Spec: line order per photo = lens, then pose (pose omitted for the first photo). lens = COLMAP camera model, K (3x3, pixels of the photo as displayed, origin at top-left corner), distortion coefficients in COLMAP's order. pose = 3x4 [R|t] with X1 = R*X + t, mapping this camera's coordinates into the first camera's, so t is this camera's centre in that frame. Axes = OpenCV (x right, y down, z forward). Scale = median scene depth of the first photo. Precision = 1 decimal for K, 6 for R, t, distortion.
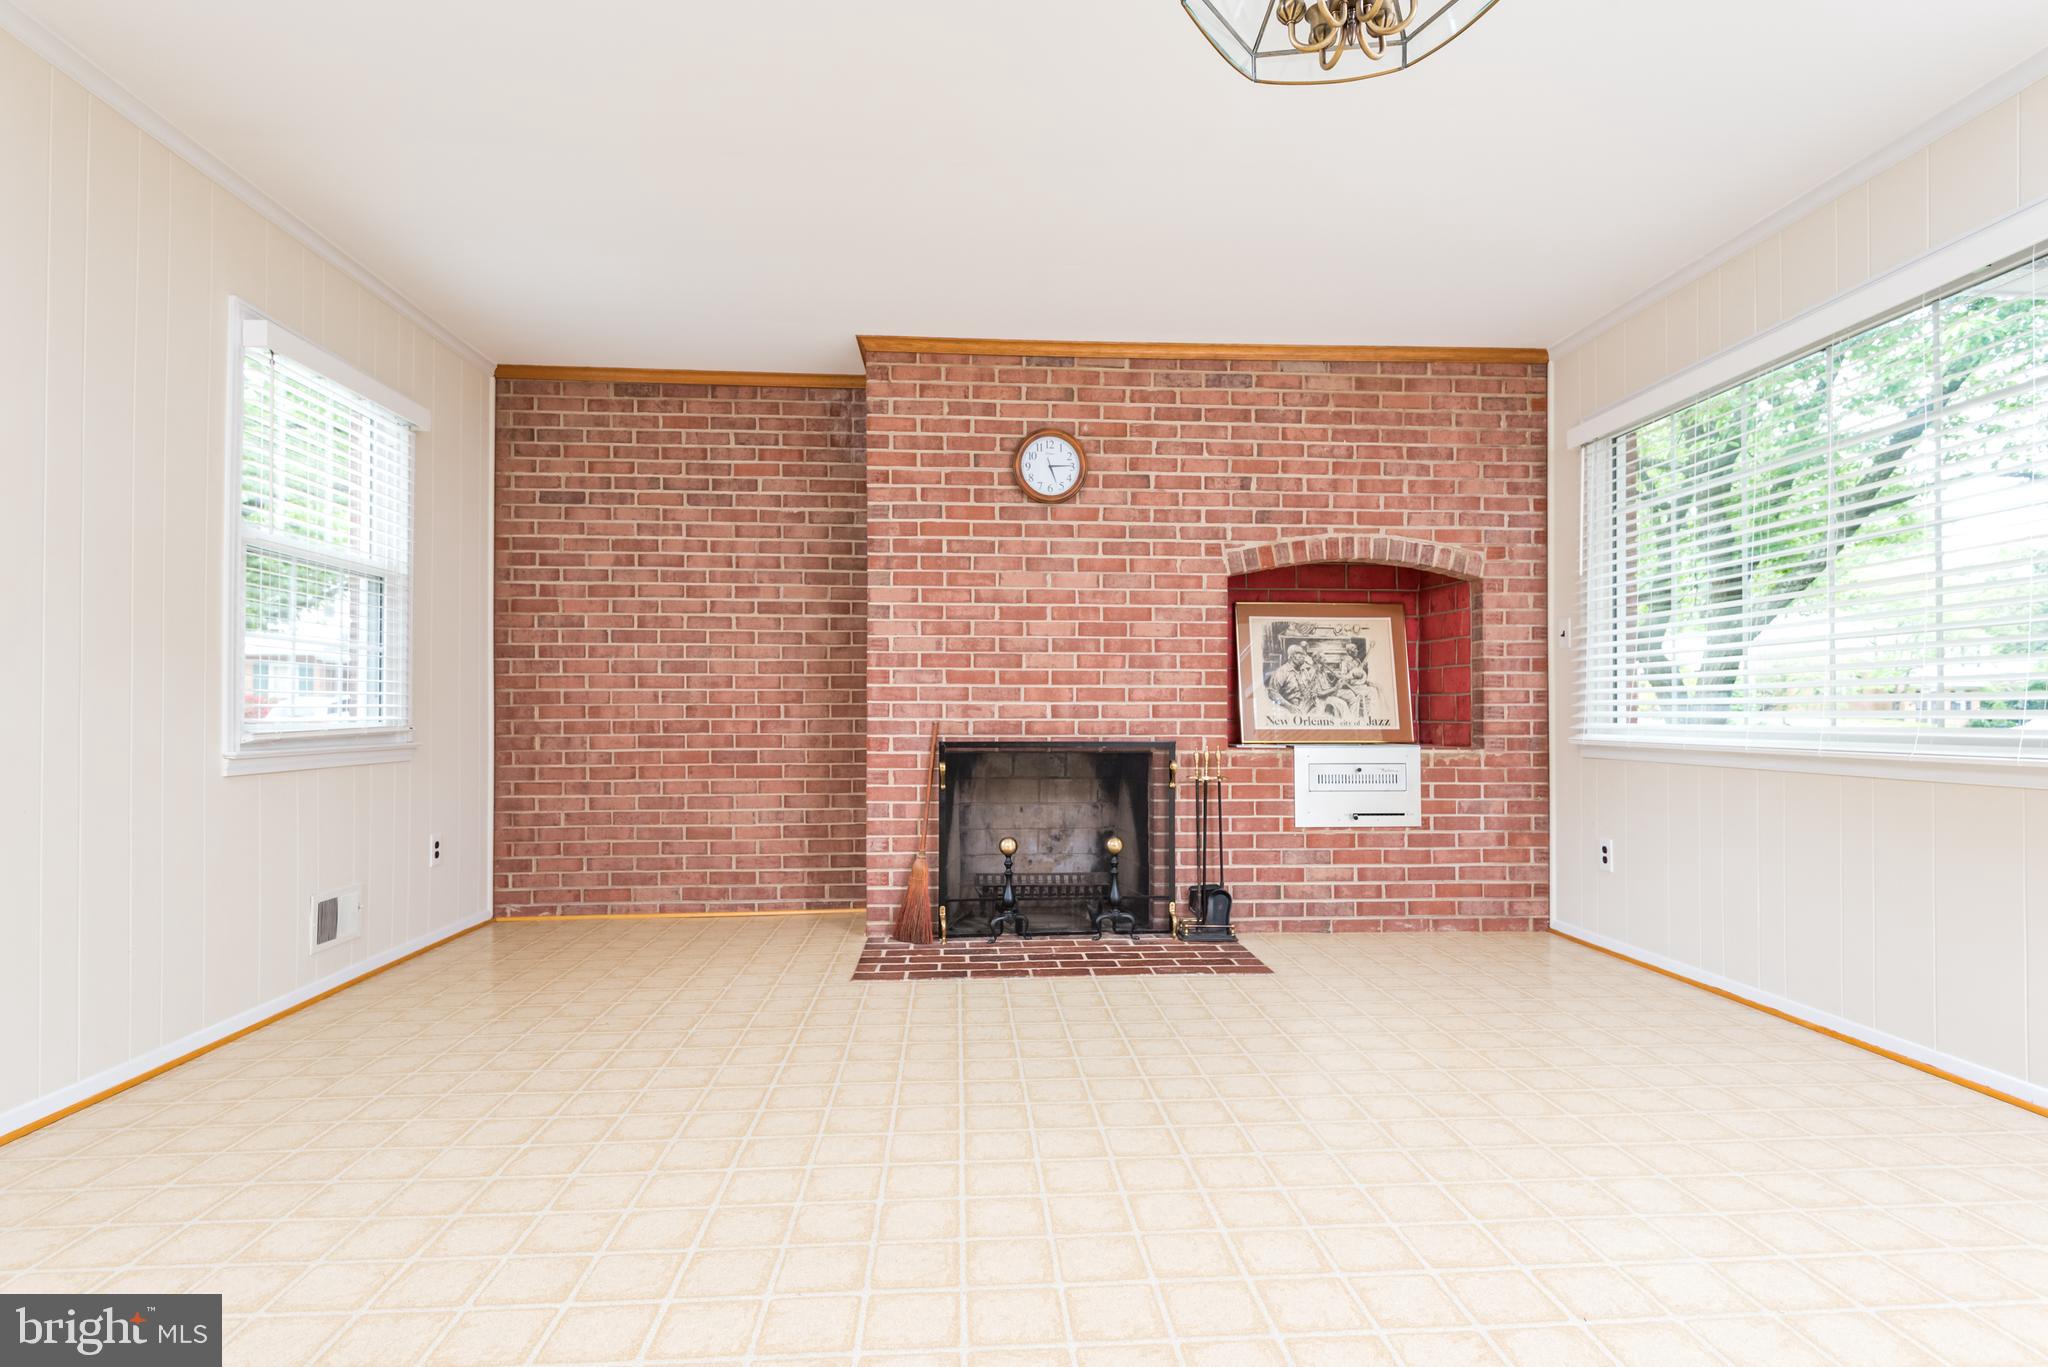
lens RADIAL K [[1026.9, 0, 1029.0], [0, 1026.9, 703.0], [0, 0, 1]] dist [0.029808, -0.000535]
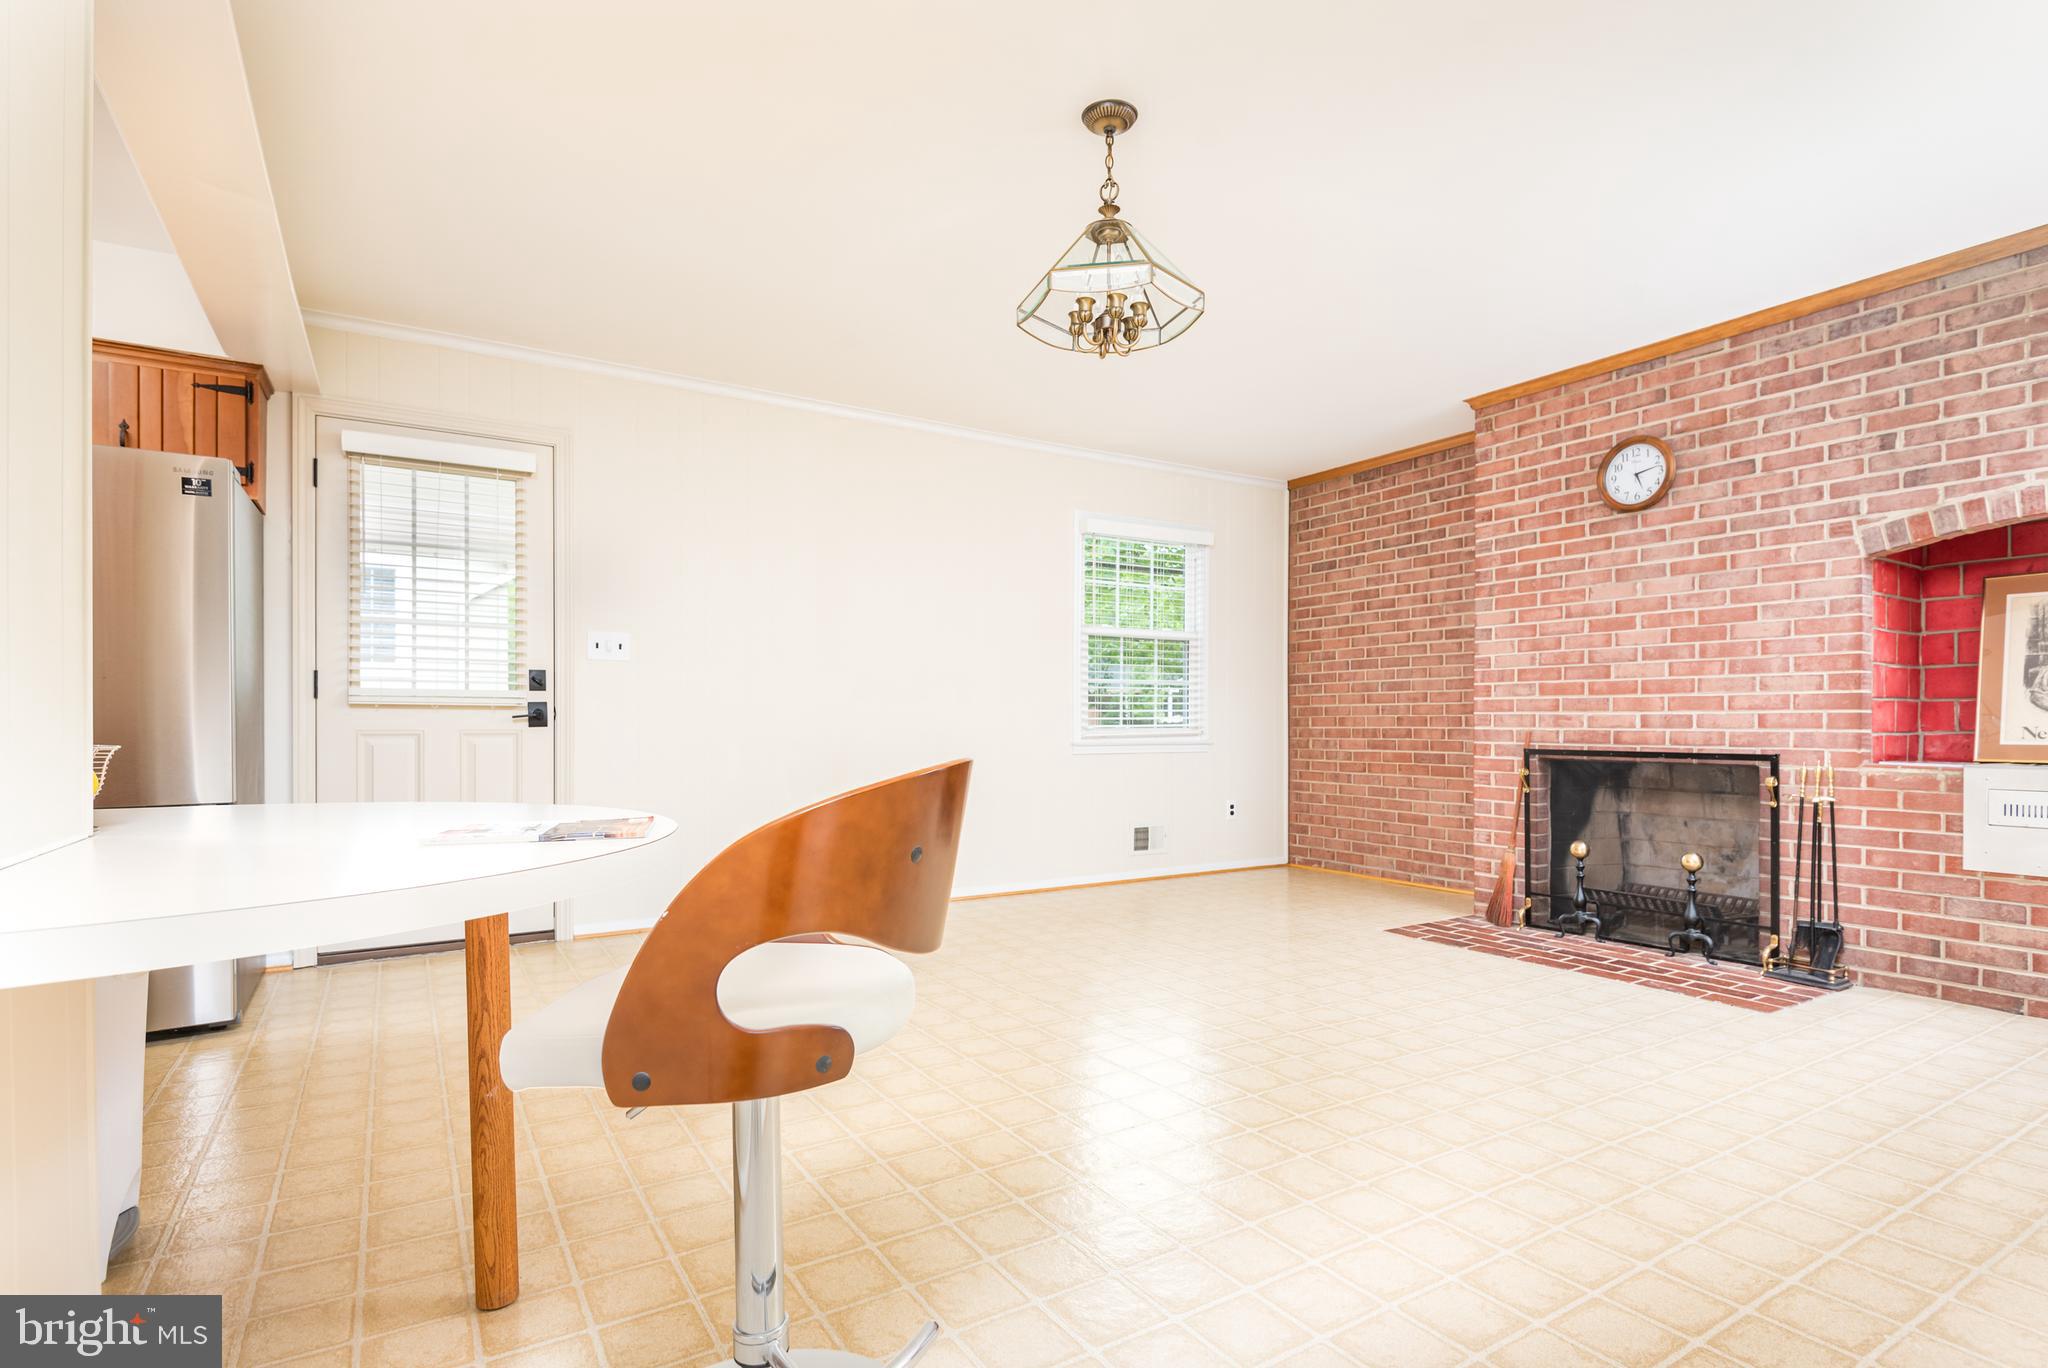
lens RADIAL K [[997.3, 0, 1020.9], [0, 997.3, 733.9], [0, 0, 1]] dist [0.001076, -0.011017]
pose [[0.464206, 0.010376, -0.885666, 0.585874], [0.008280, 0.999837, 0.016053, 0.000165], [0.885688, -0.014786, 0.464045, 0.023247]]
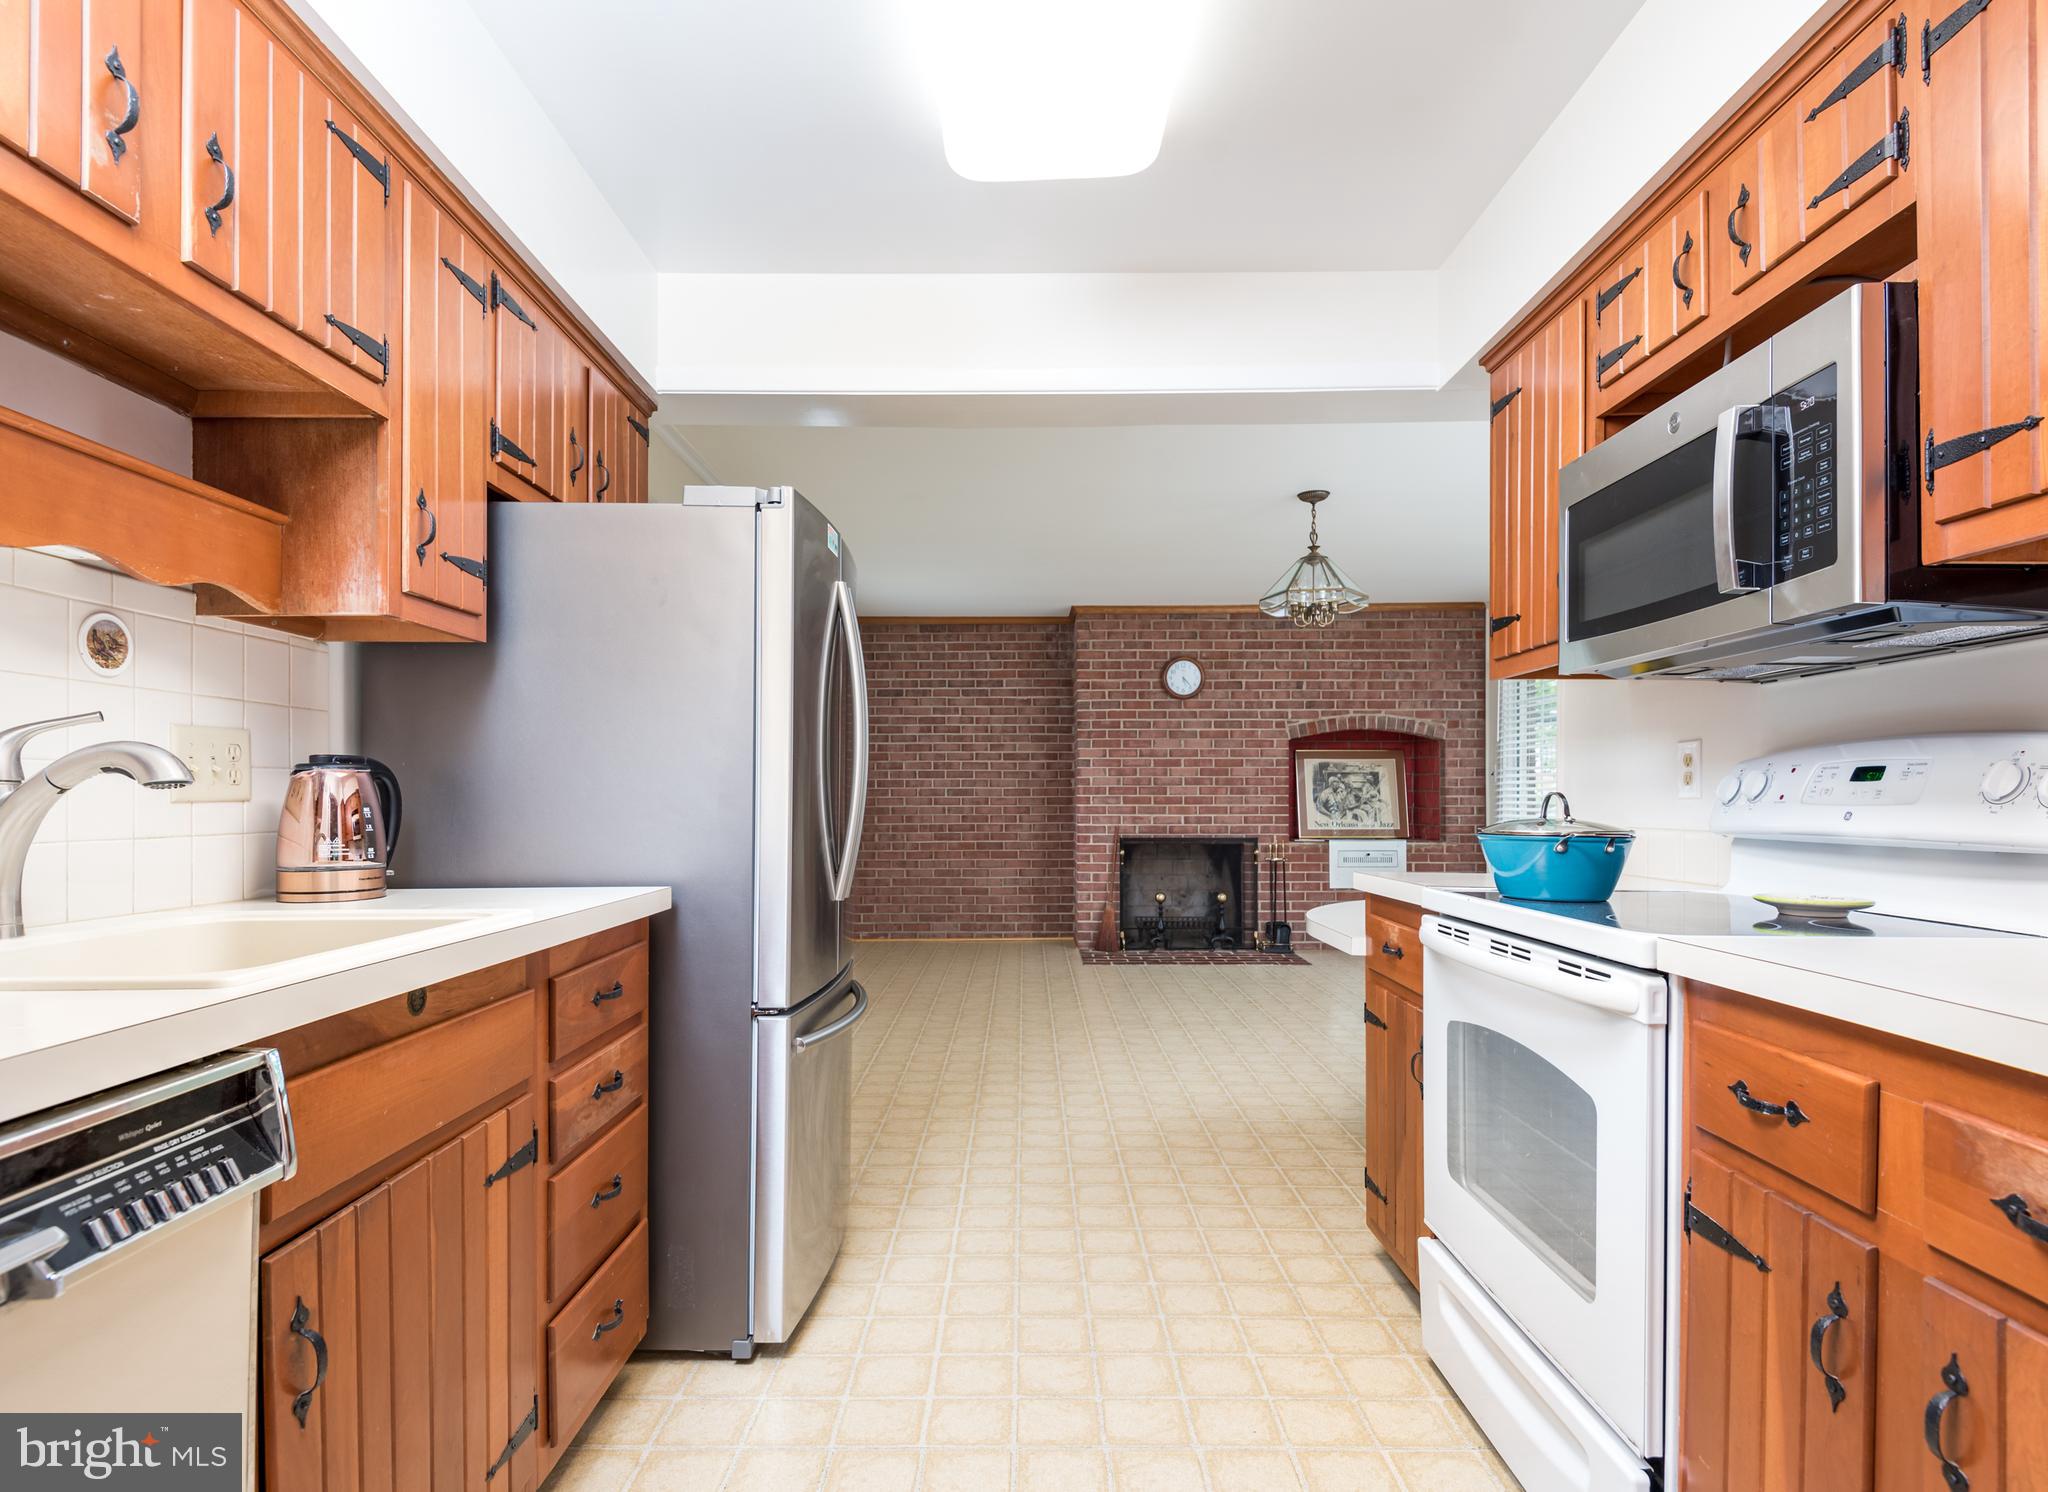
lens RADIAL K [[1044.3, 0, 1018.0], [0, 1044.3, 799.2], [0, 0, 1]] dist [0.025174, -0.000037]
pose [[0.996454, -0.002533, -0.084103, -0.106137], [0.003539, 0.999924, 0.011805, -0.047418], [0.084067, -0.012061, 0.996387, -0.751391]]
